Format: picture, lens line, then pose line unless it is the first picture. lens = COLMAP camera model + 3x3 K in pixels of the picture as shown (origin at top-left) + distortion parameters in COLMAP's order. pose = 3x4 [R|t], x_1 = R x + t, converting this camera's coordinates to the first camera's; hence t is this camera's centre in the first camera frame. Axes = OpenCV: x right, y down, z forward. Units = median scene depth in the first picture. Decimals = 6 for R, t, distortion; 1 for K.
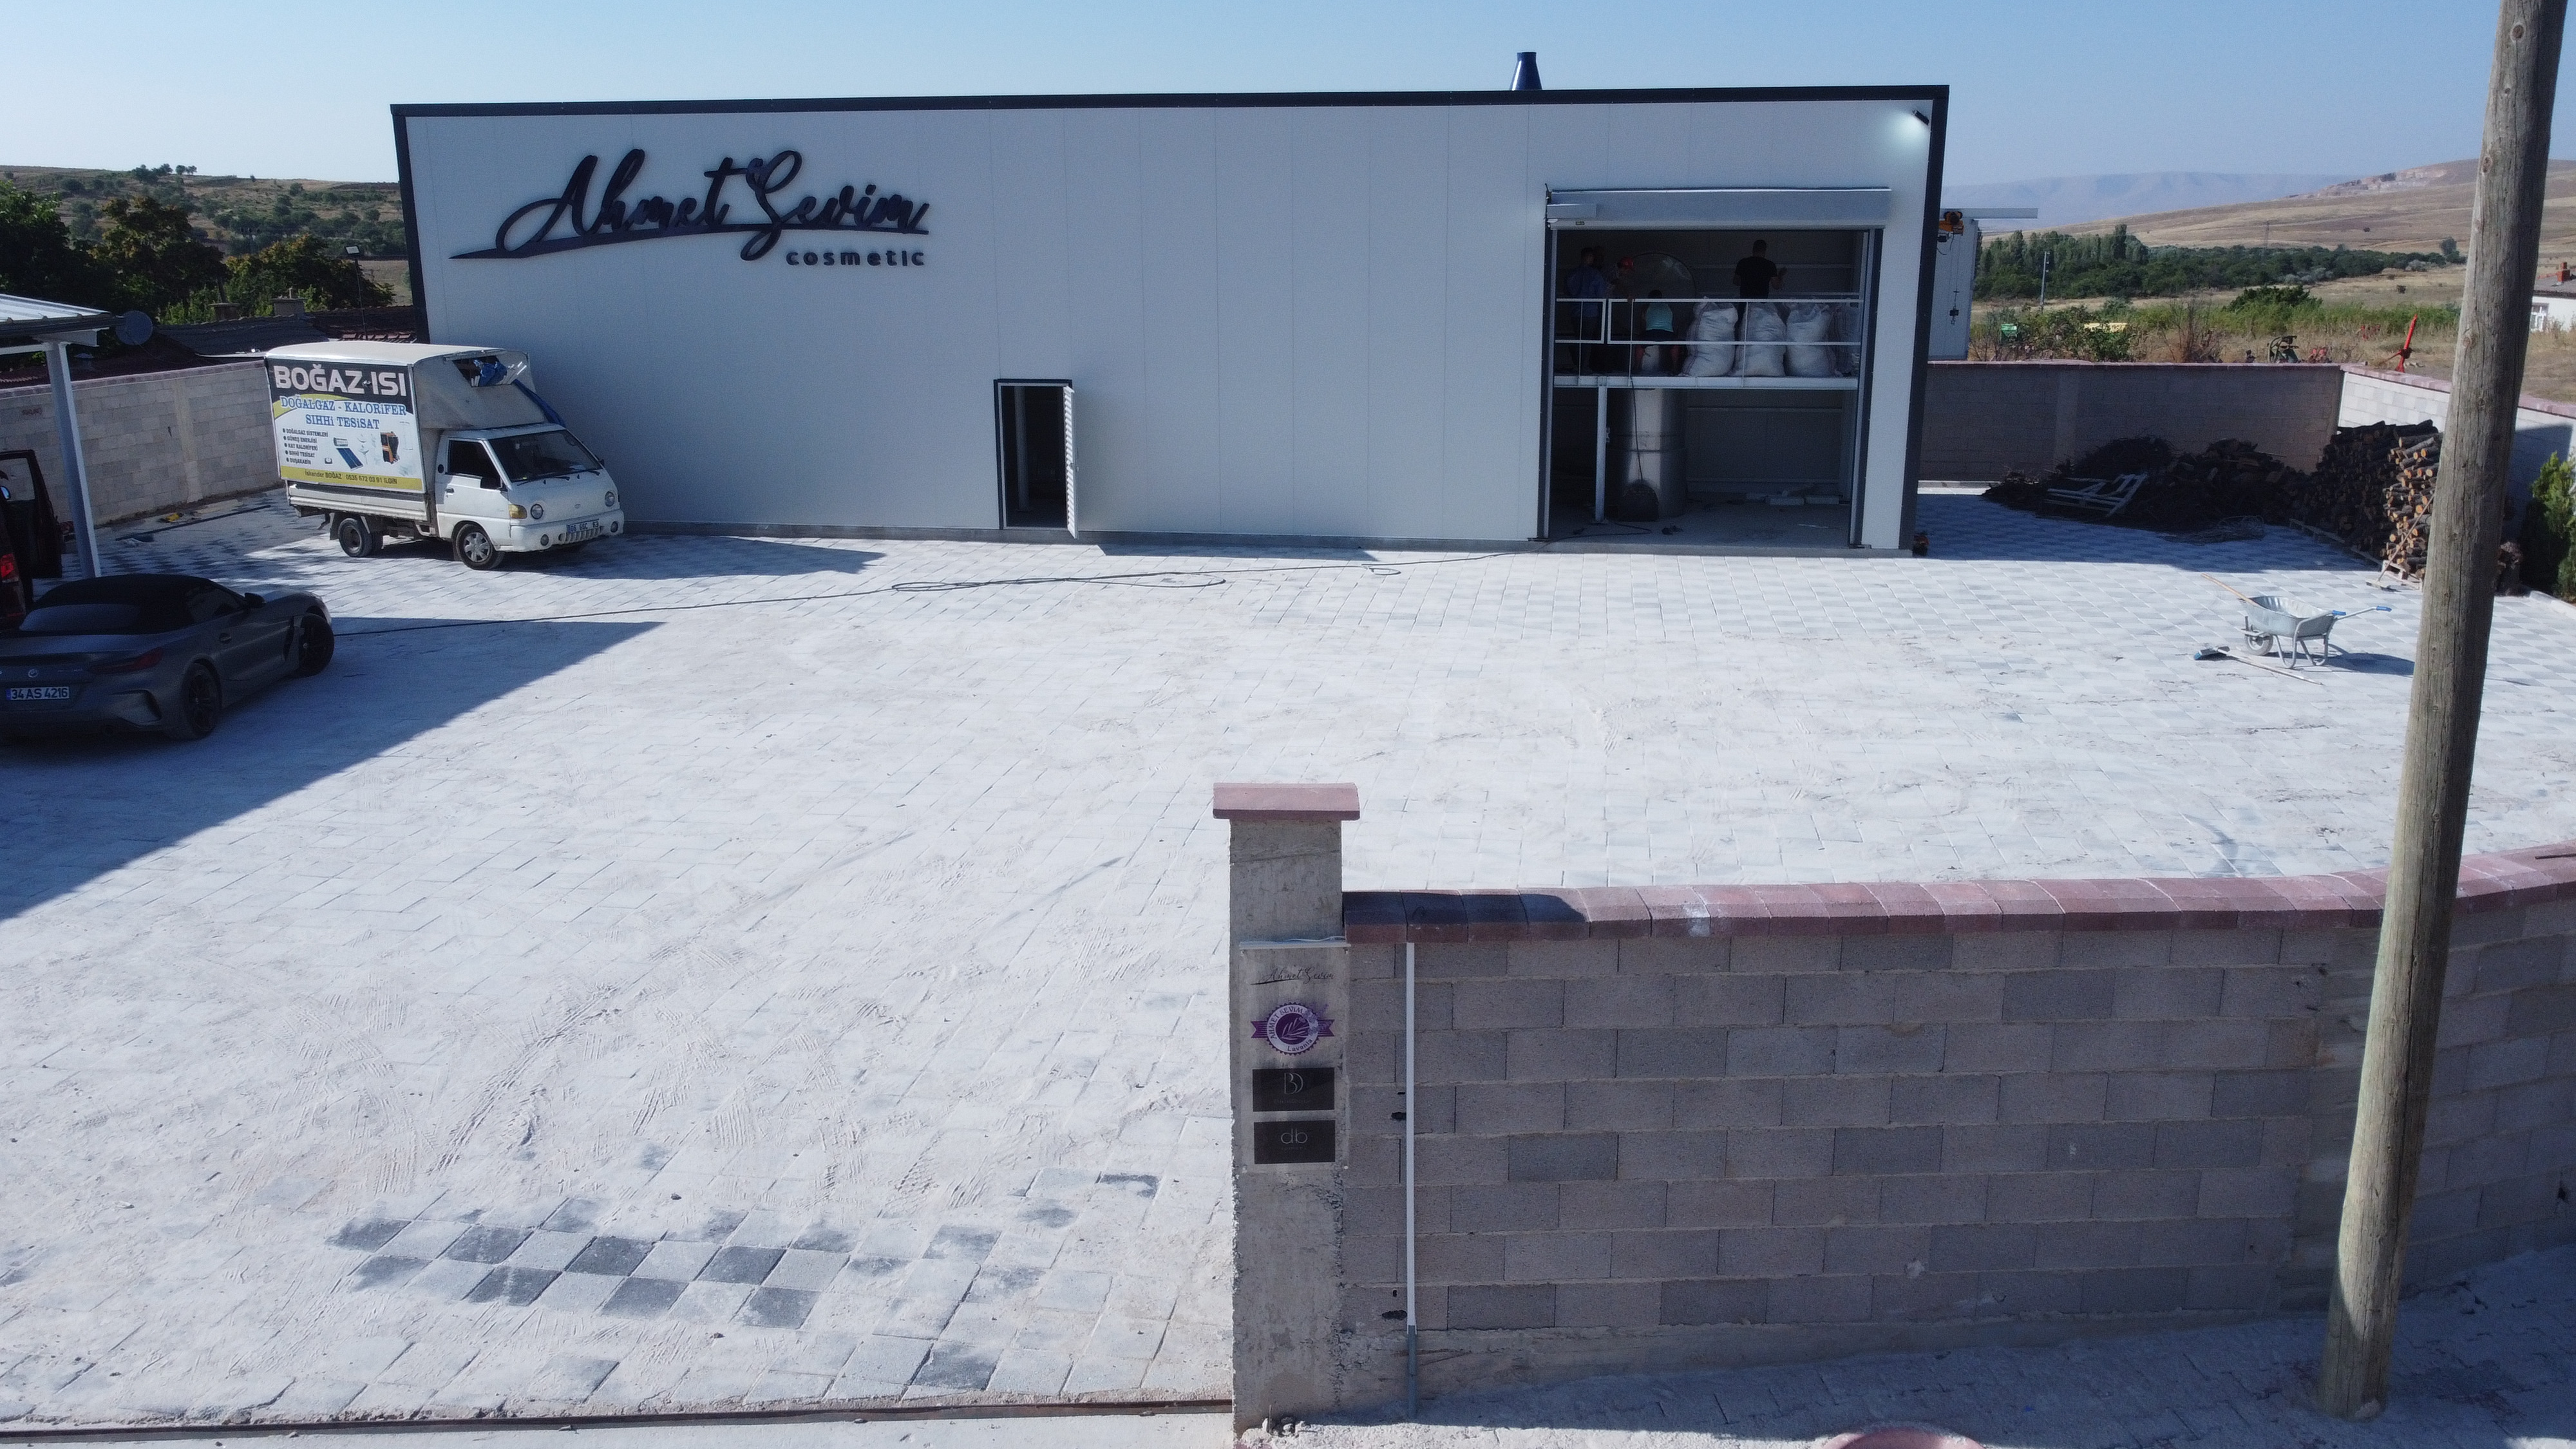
lens RADIAL K [[1949.2, 0, 1288.0], [0, 1949.2, 724.5], [0, 0, 1]] dist [-0.000138, -0.009024]
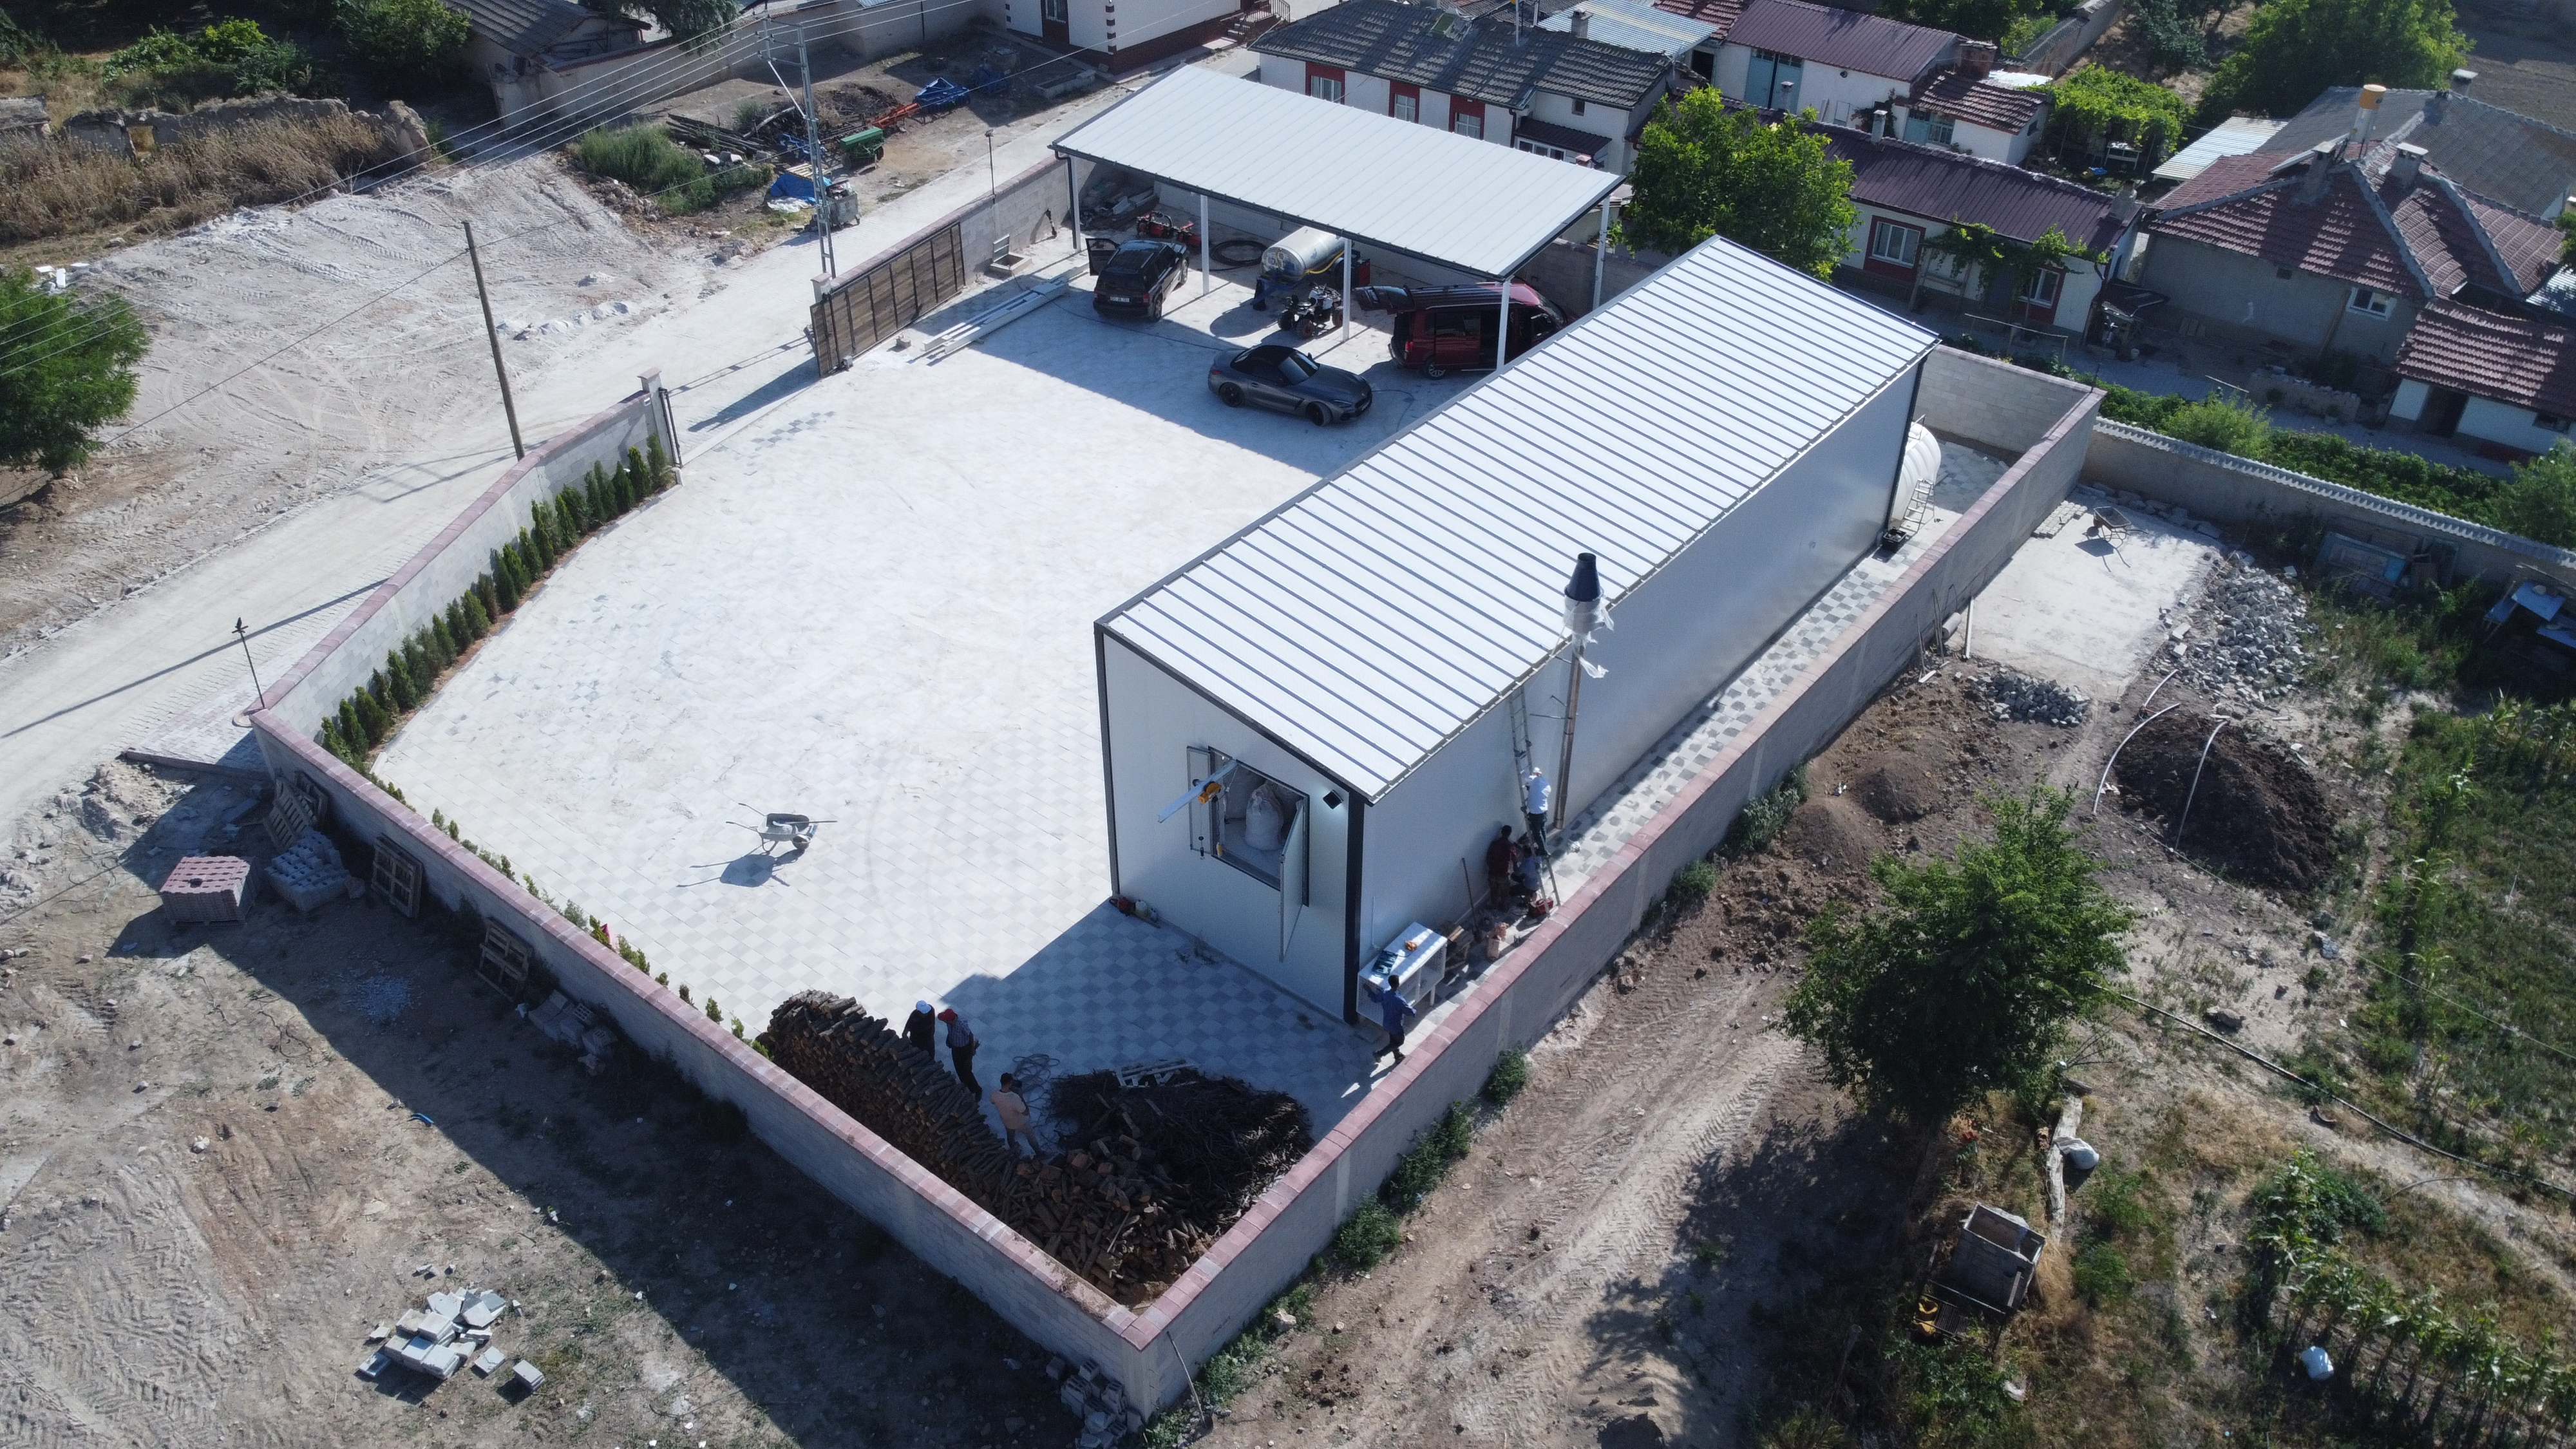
lens RADIAL K [[1949.2, 0, 1288.0], [0, 1949.2, 724.5], [0, 0, 1]] dist [-0.000138, -0.009024]
pose [[-0.494828, 0.514840, -0.700061, 1.157387], [-0.217929, 0.706337, 0.673495, -1.123952], [0.841221, 0.485827, -0.237317, 1.369103]]
